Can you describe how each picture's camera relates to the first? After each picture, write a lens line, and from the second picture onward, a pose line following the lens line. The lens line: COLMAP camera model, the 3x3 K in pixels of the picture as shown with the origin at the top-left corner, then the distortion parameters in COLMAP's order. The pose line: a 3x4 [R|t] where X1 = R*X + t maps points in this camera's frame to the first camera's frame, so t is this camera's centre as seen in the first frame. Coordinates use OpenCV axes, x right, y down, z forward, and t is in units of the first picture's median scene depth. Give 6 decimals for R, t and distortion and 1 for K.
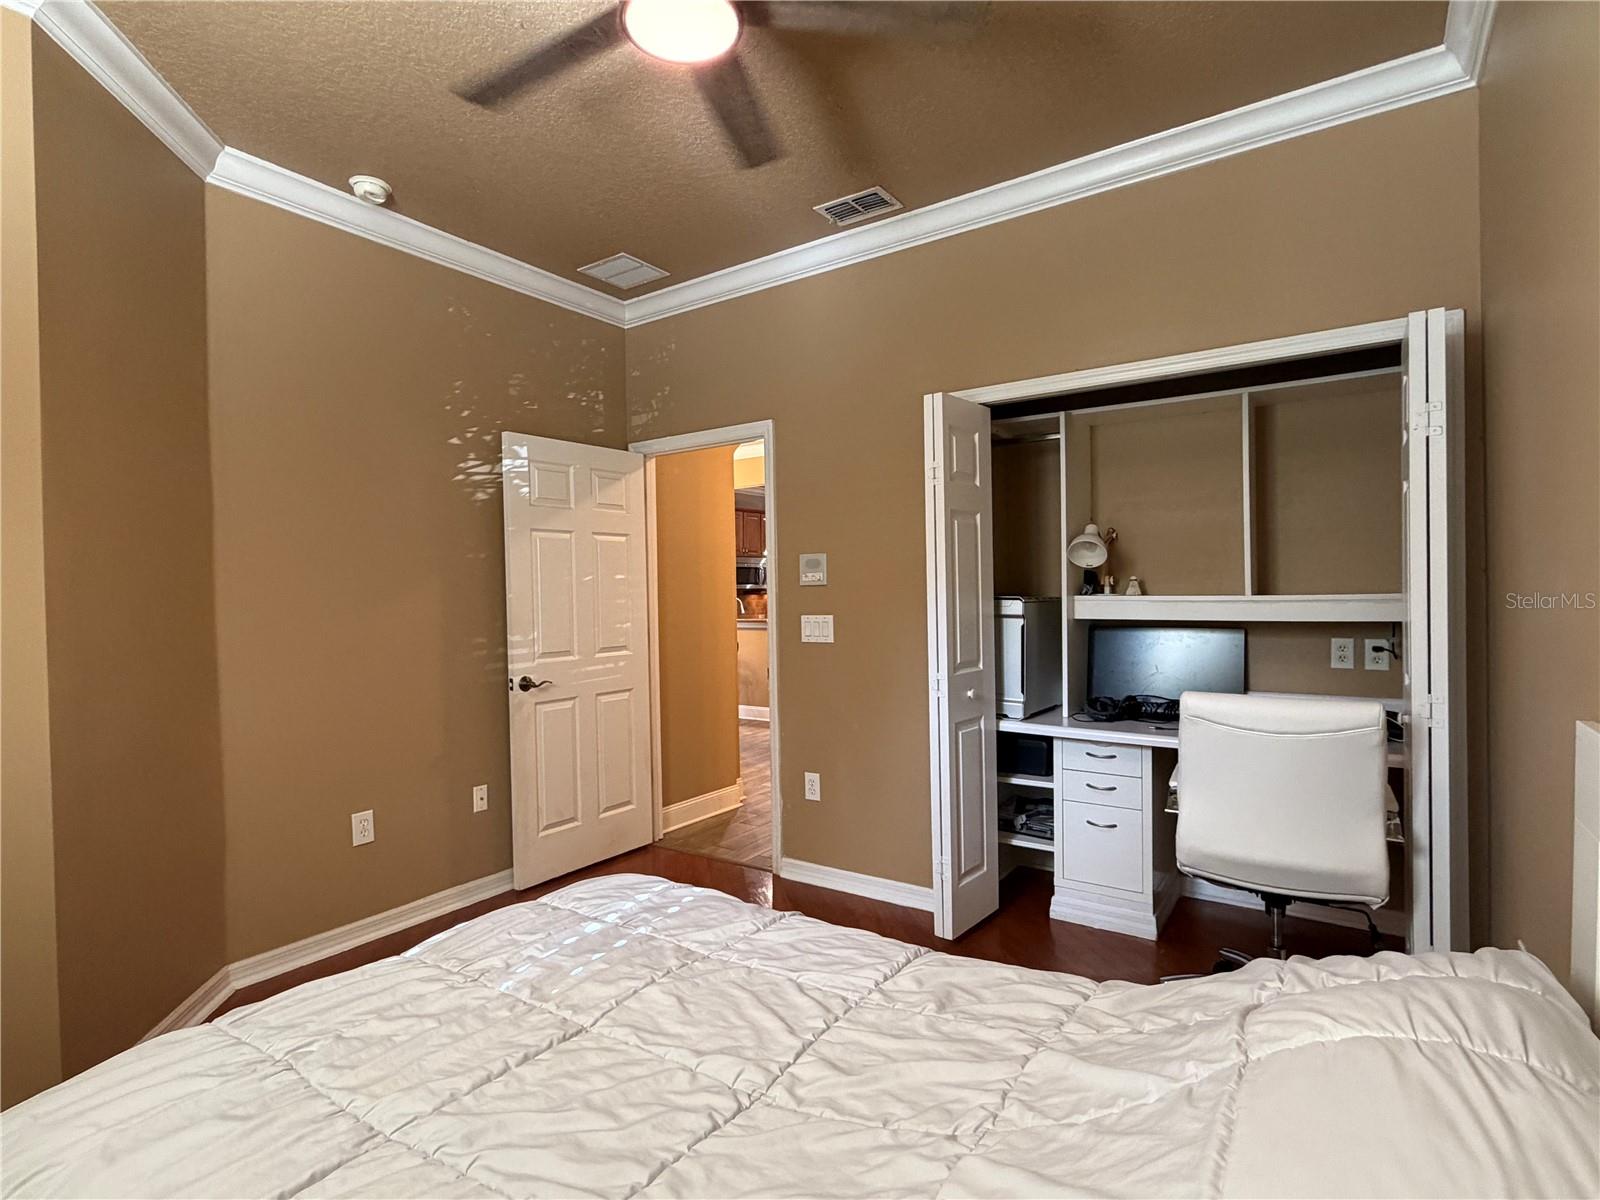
lens RADIAL K [[816.8, 0, 798.4], [0, 816.8, 598.8], [0, 0, 1]] dist [0.005984, 0.000131]
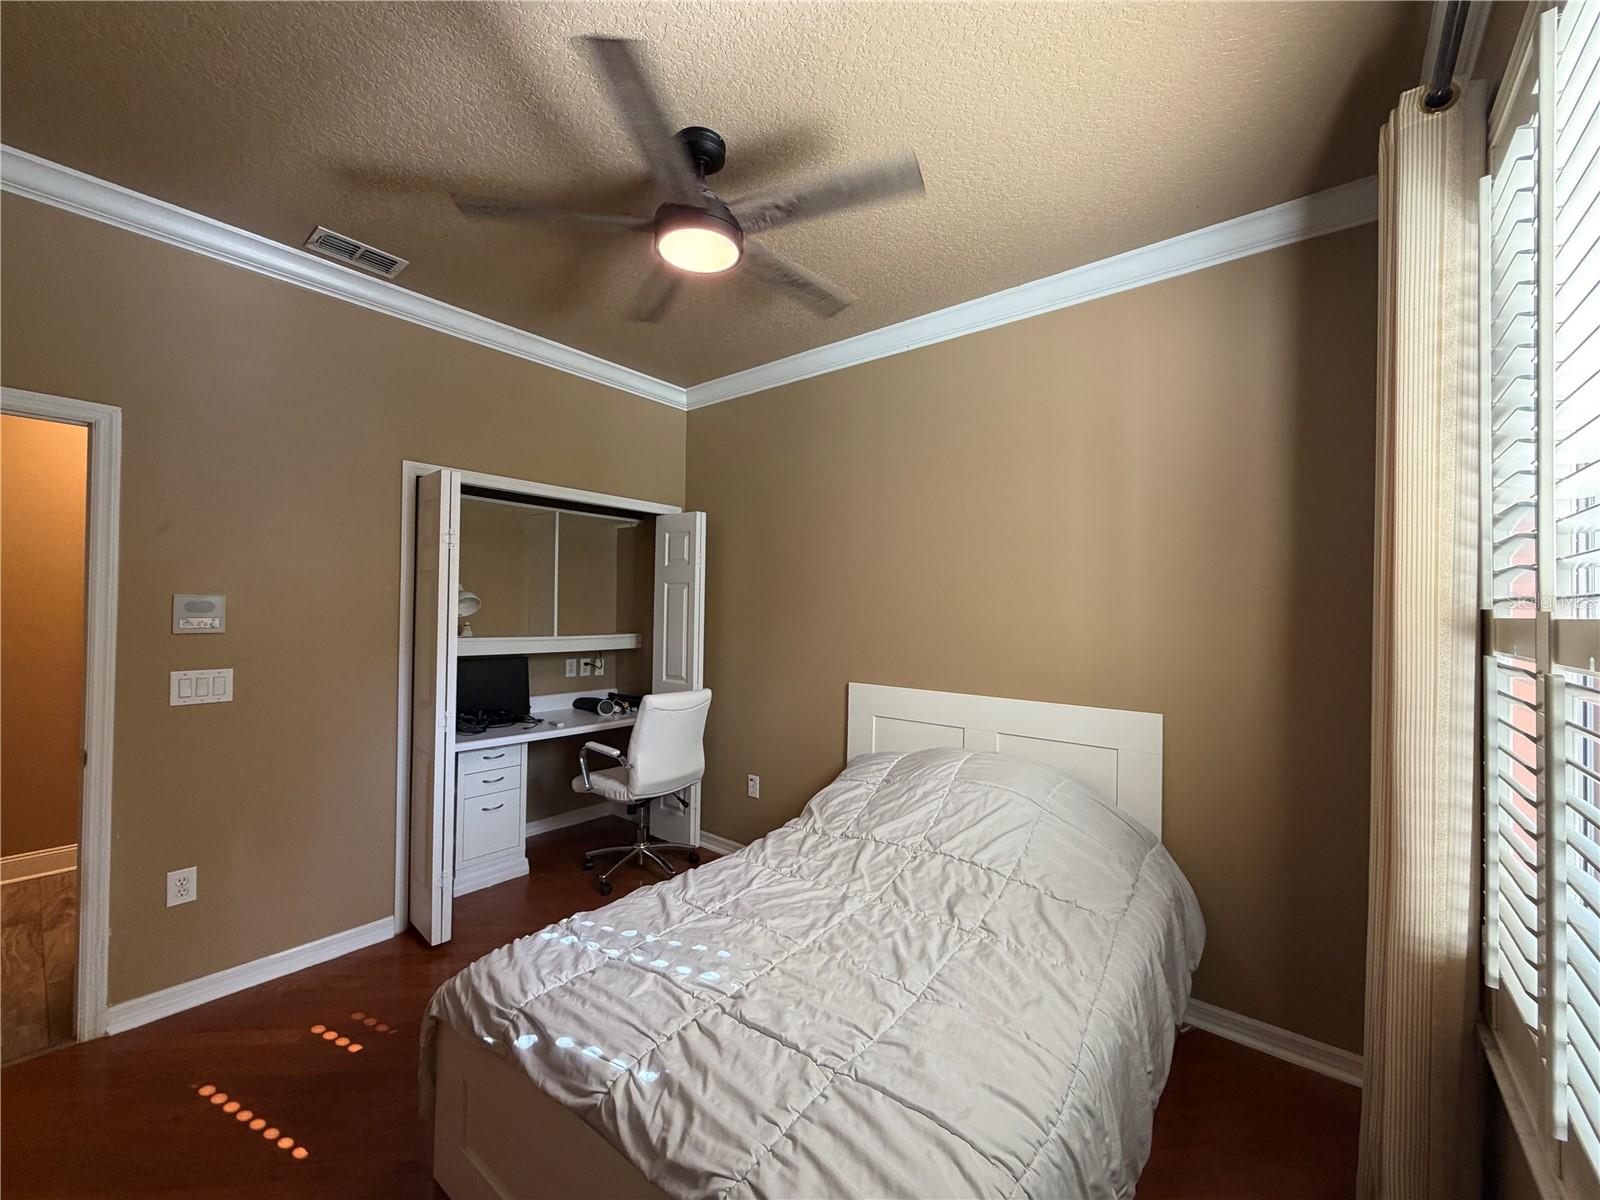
lens RADIAL K [[639.9, 0, 798.8], [0, 639.9, 600.8], [0, 0, 1]] dist [0.000590, -0.000001]
pose [[0.074770, 0.029626, 0.996761, -0.649720], [-0.006238, 0.999553, -0.029241, -0.038638], [-0.997181, -0.004031, 0.074921, 0.408567]]
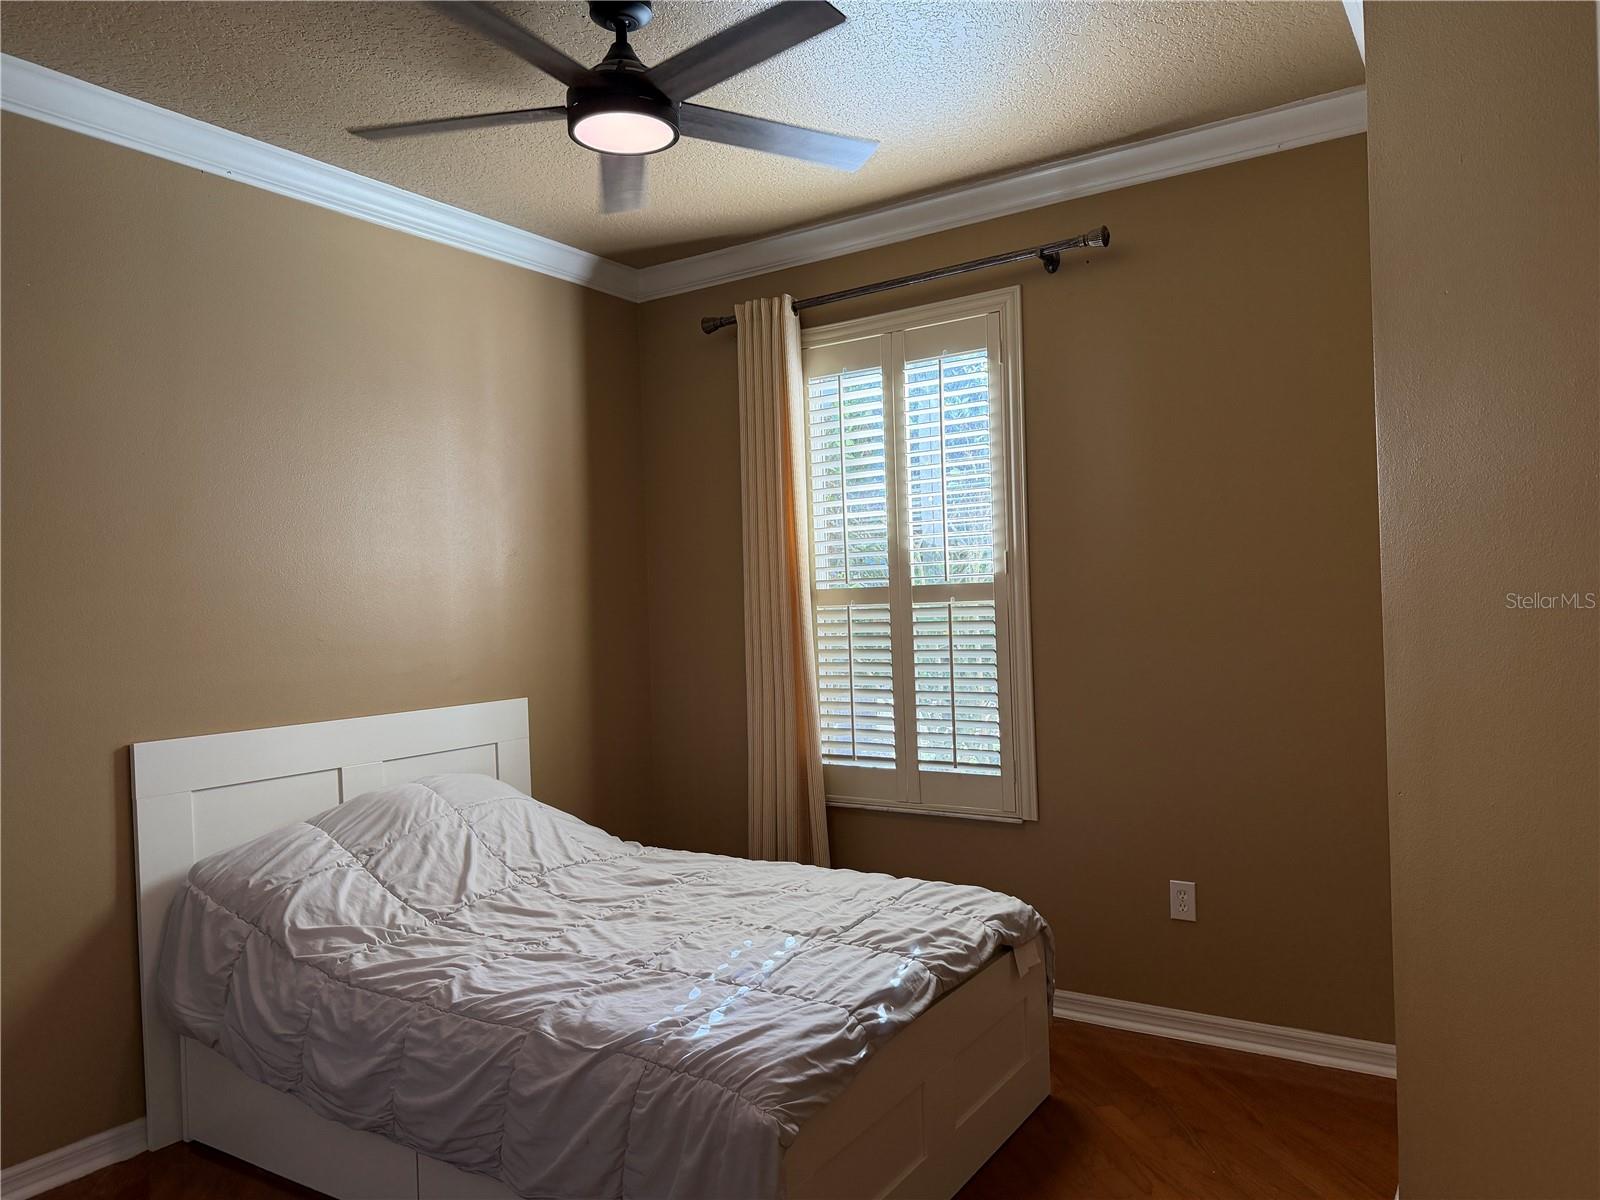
lens RADIAL K [[1103.1, 0, 800.1], [0, 1103.1, 602.4], [0, 0, 1]] dist [0.035924, -0.049233]
pose [[-0.998575, 0.048891, -0.021373, -0.160971], [0.048697, 0.998768, 0.009508, -0.039407], [0.021812, 0.008454, -0.999726, 1.377289]]
